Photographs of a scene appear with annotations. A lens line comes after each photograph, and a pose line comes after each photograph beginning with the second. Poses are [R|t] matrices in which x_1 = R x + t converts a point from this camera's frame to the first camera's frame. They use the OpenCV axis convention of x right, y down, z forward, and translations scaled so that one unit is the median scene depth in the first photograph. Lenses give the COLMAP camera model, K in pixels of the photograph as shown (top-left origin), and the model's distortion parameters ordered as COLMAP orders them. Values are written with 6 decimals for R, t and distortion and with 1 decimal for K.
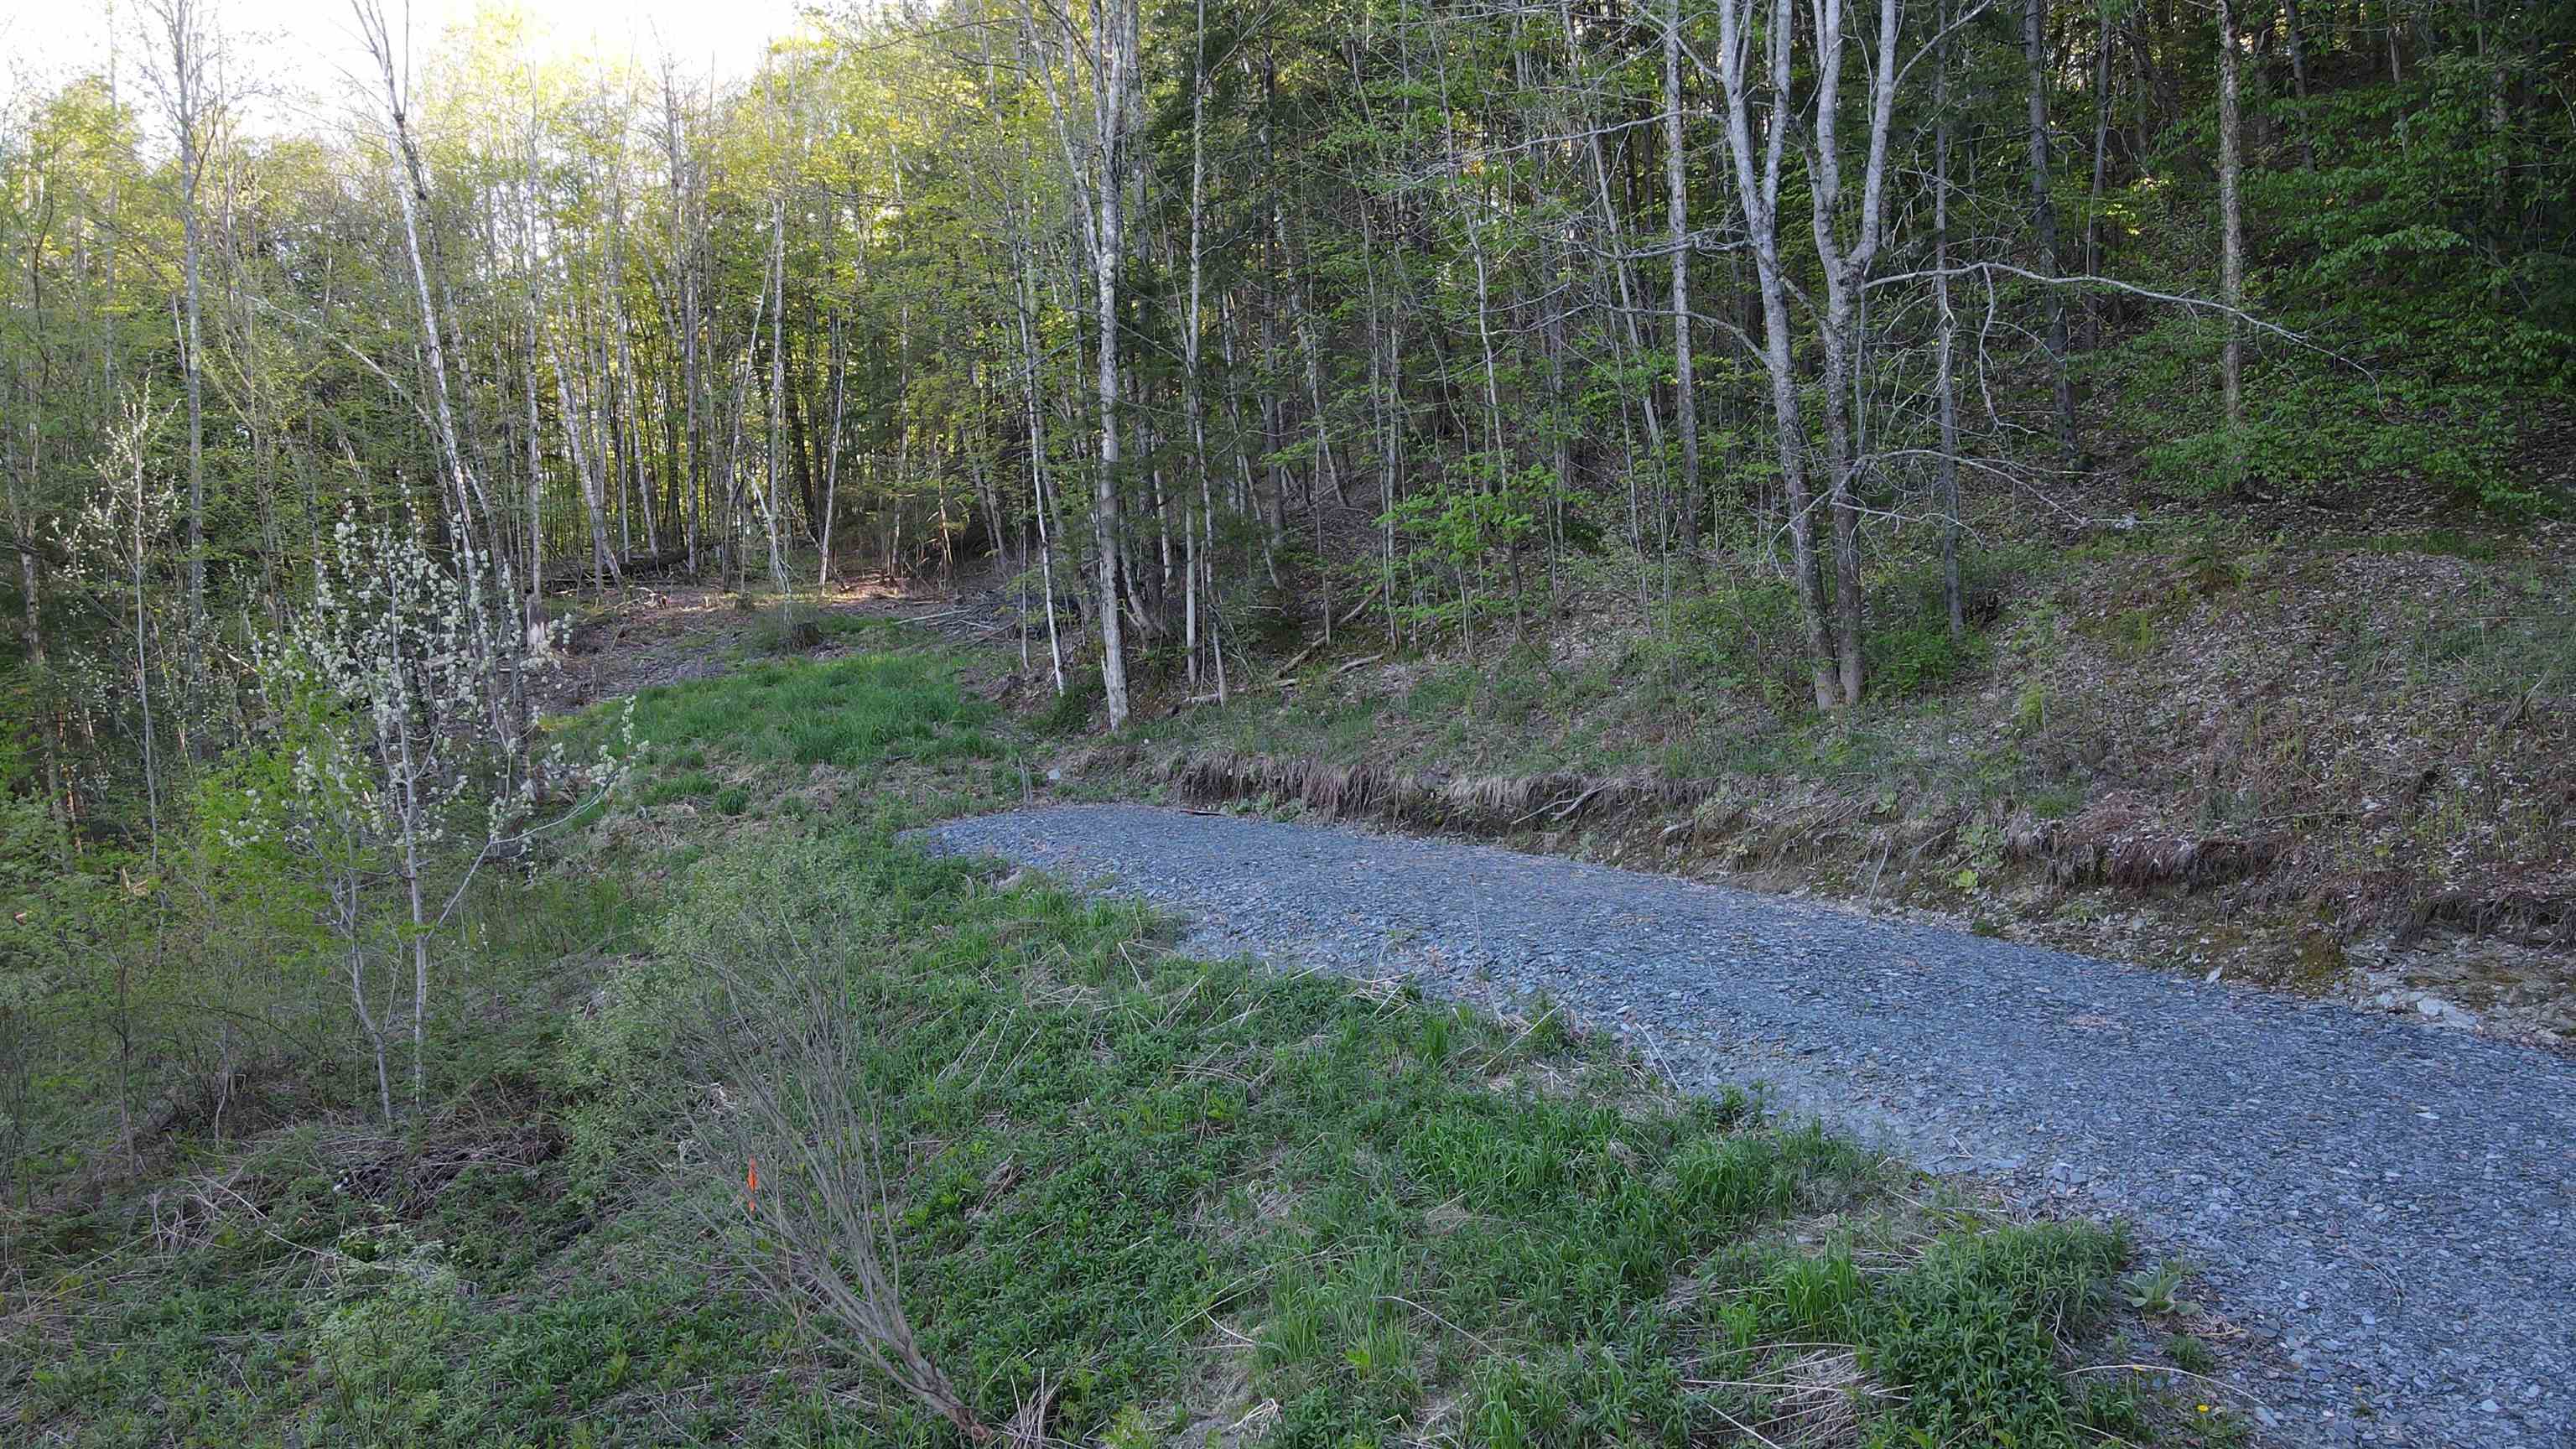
lens RADIAL K [[1882.4, 0, 1275.9], [0, 1882.4, 726.7], [0, 0, 1]] dist [0.012470, 0.010479]
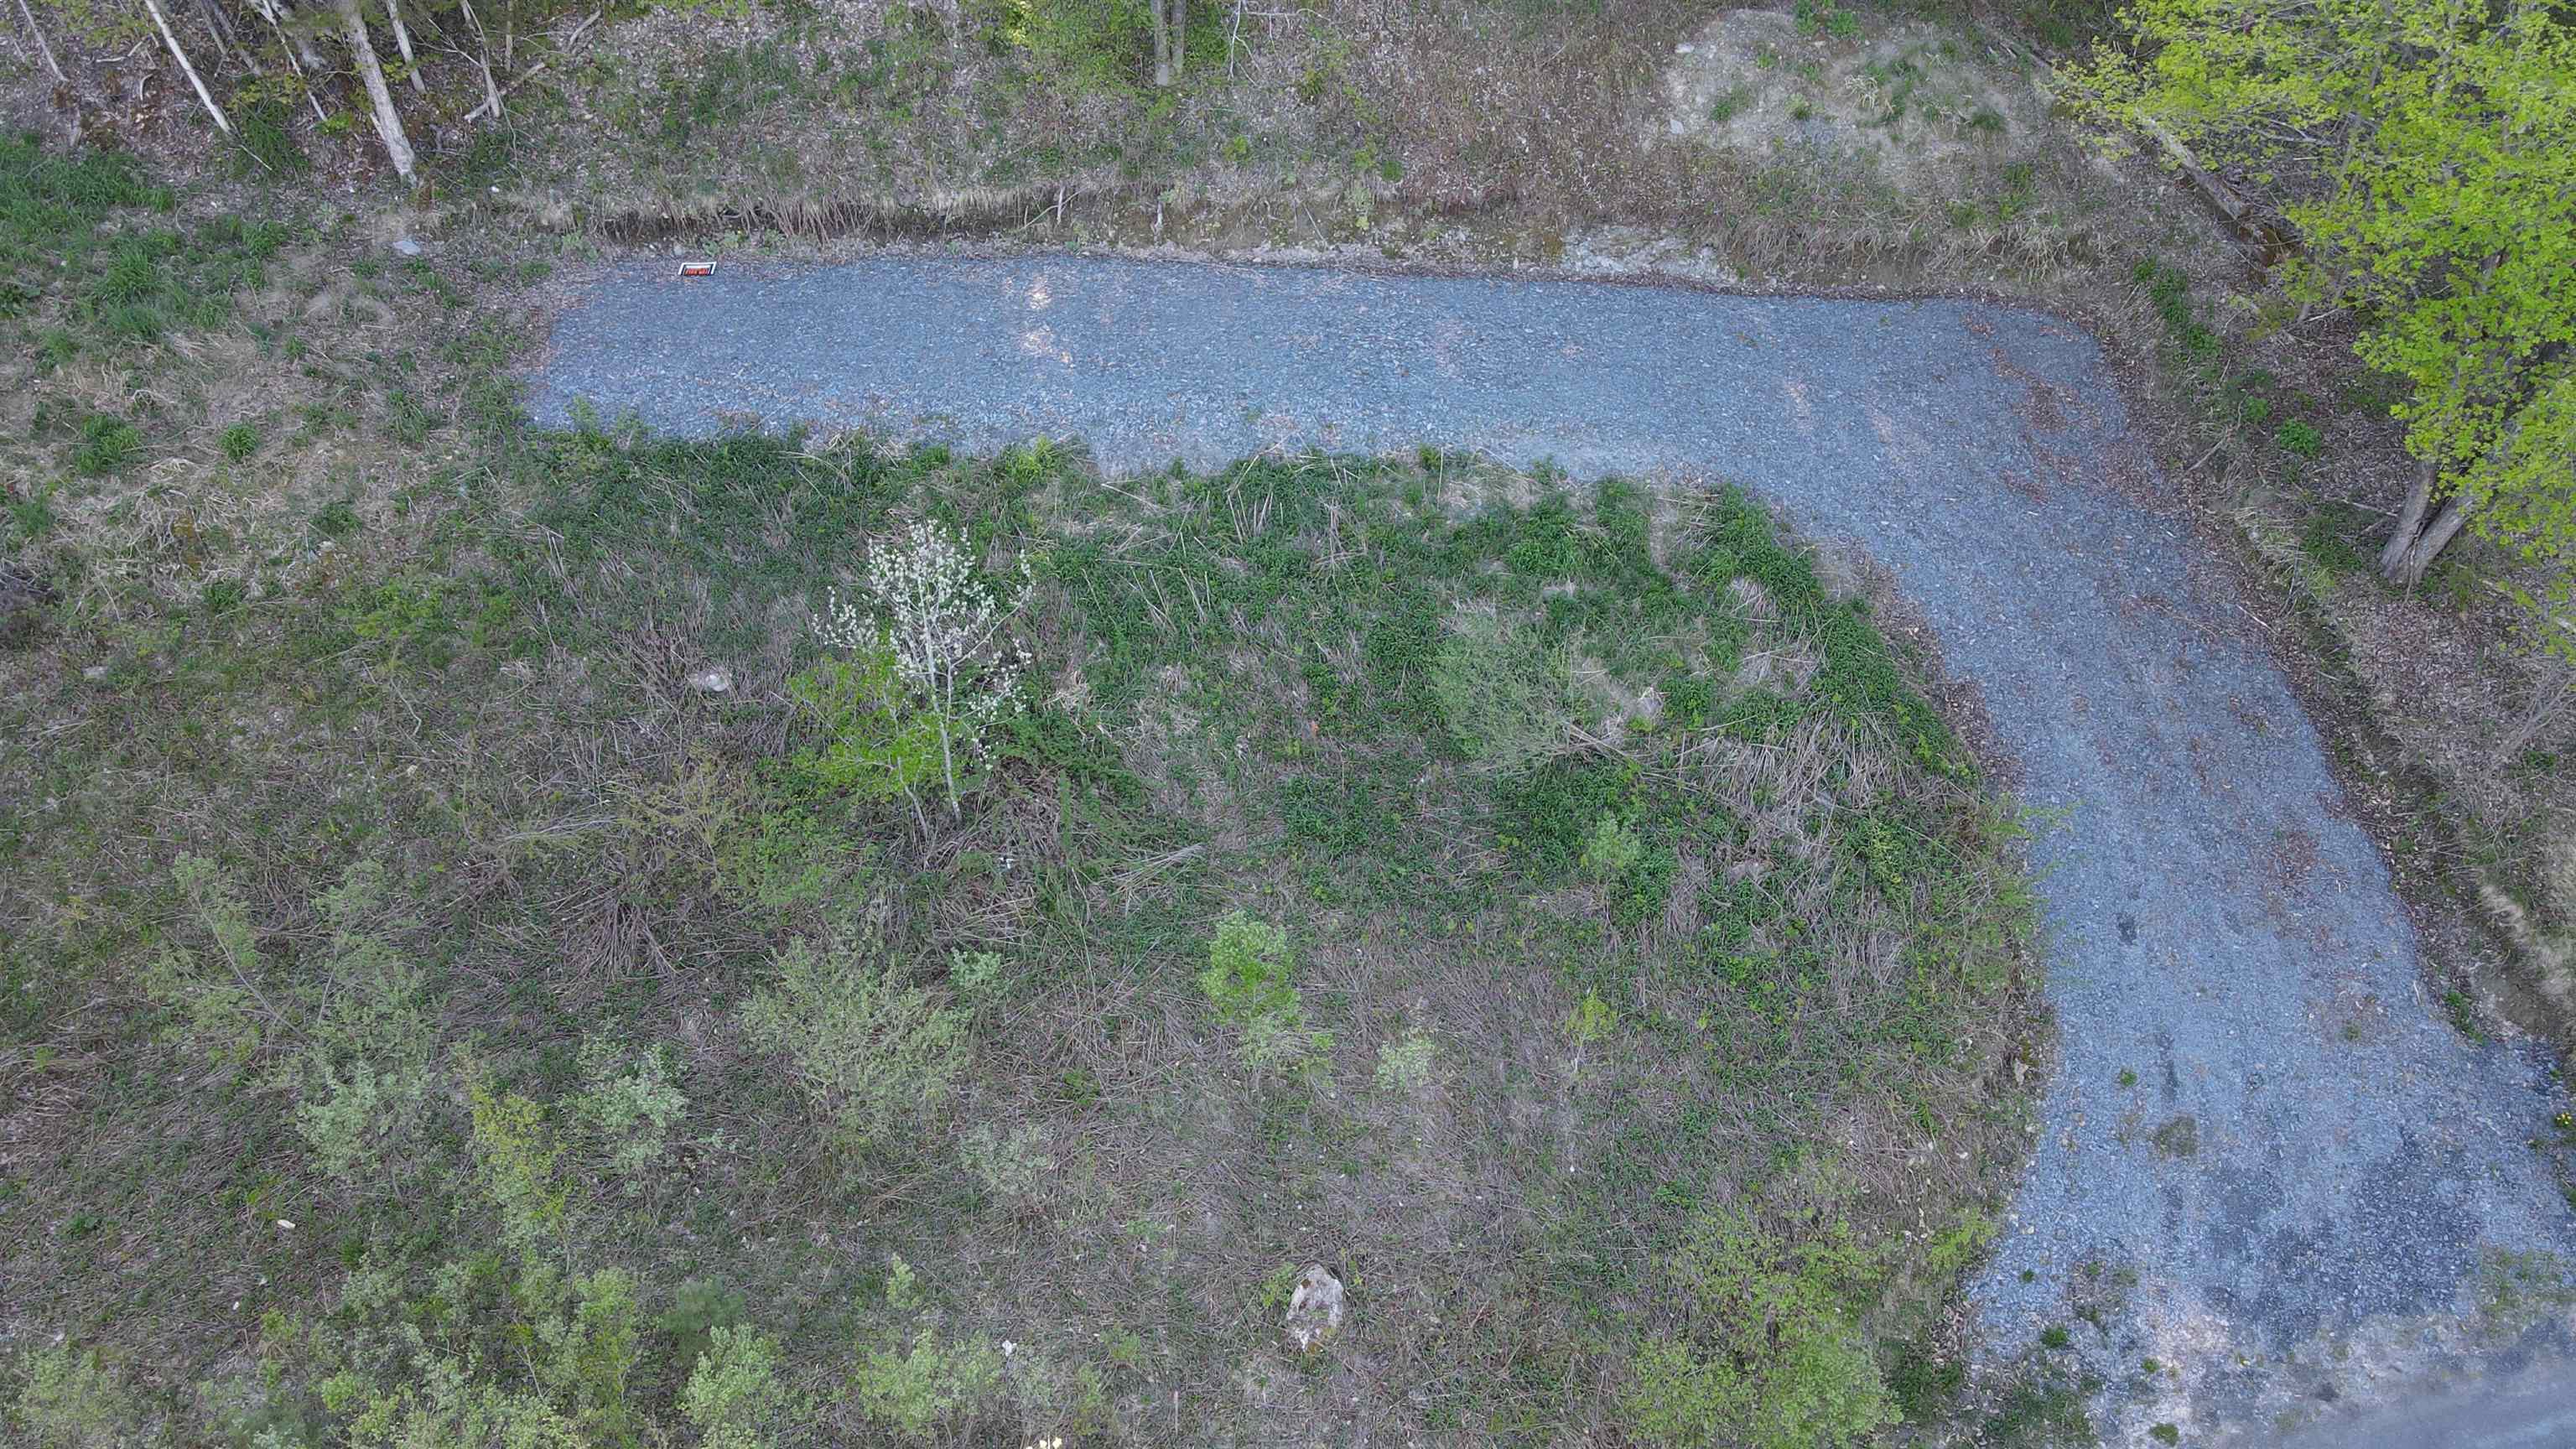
lens RADIAL K [[1882.4, 0, 1285.1], [0, 1882.4, 721.9], [0, 0, 1]] dist [0.012470, 0.010479]
pose [[0.544350, -0.599822, 0.586426, -0.893803], [0.023589, 0.709746, 0.704063, -0.736220], [-0.838526, -0.369424, 0.400500, 0.093458]]
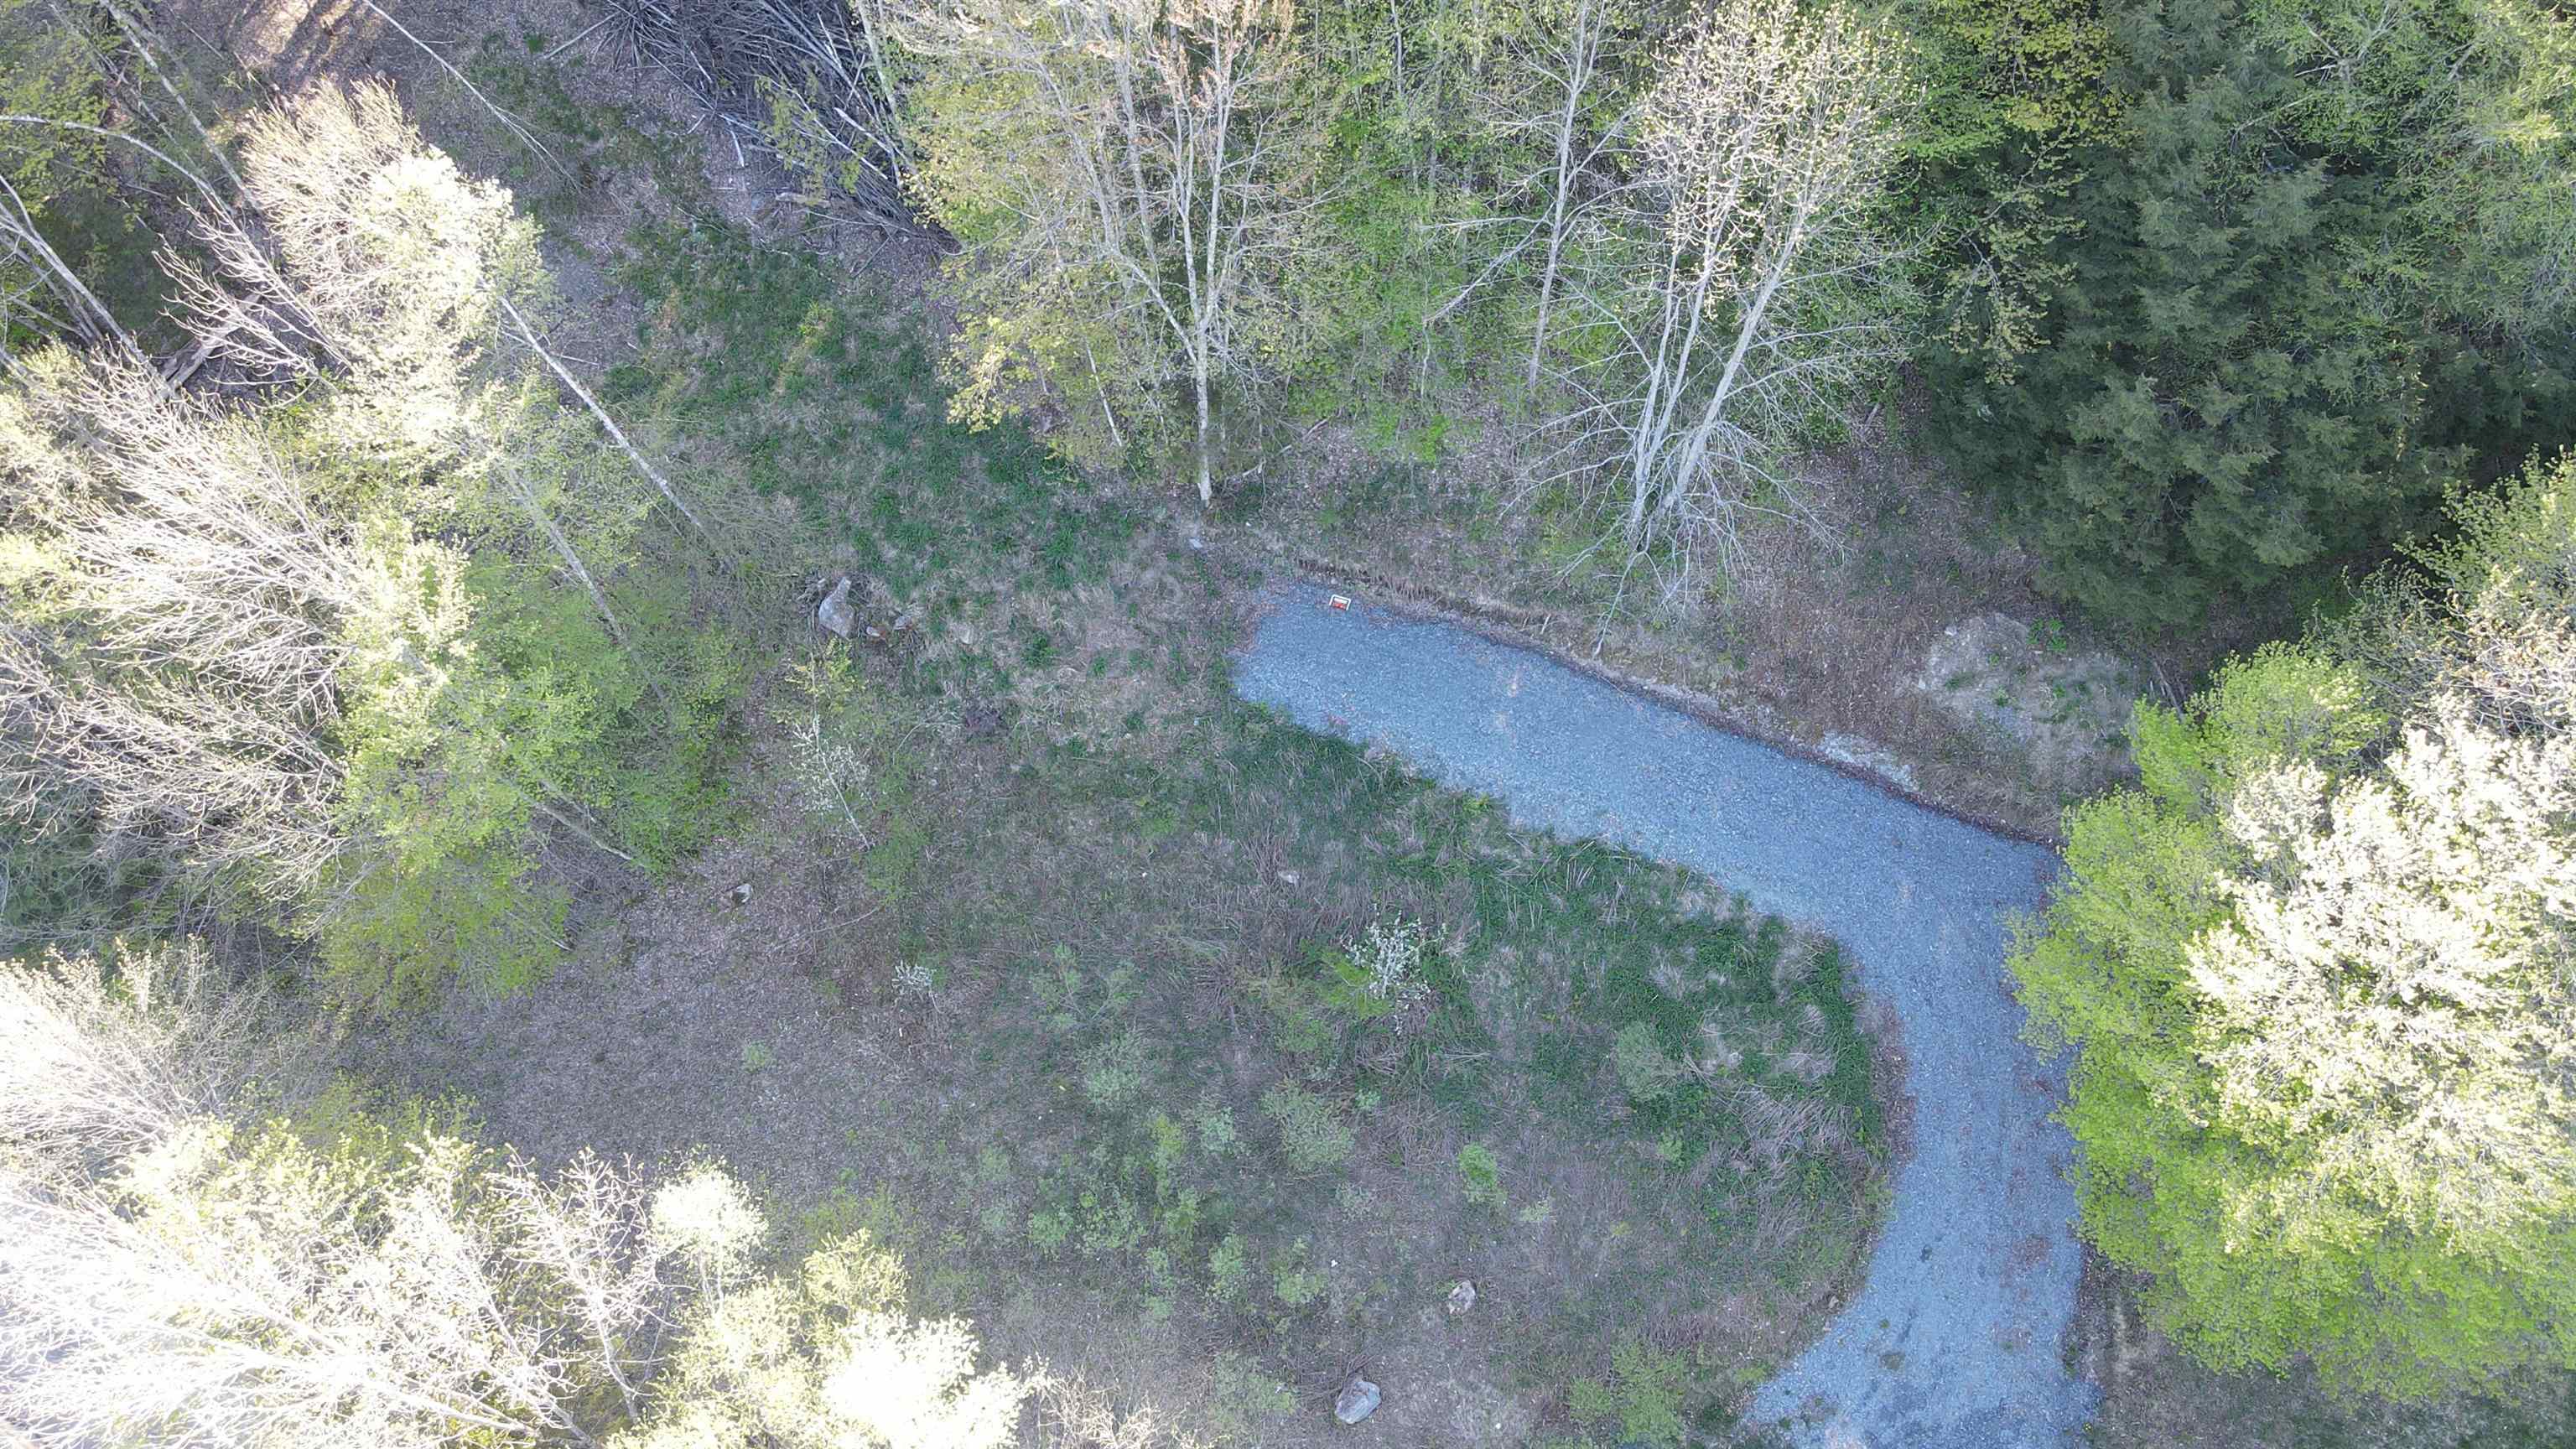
lens RADIAL K [[1882.4, 0, 1282.8], [0, 1882.4, 718.3], [0, 0, 1]] dist [0.012470, 0.010479]
pose [[0.818351, -0.511168, 0.262697, -0.911411], [0.018686, 0.480511, 0.876789, -2.235146], [-0.574415, -0.712612, 0.402779, 0.064029]]
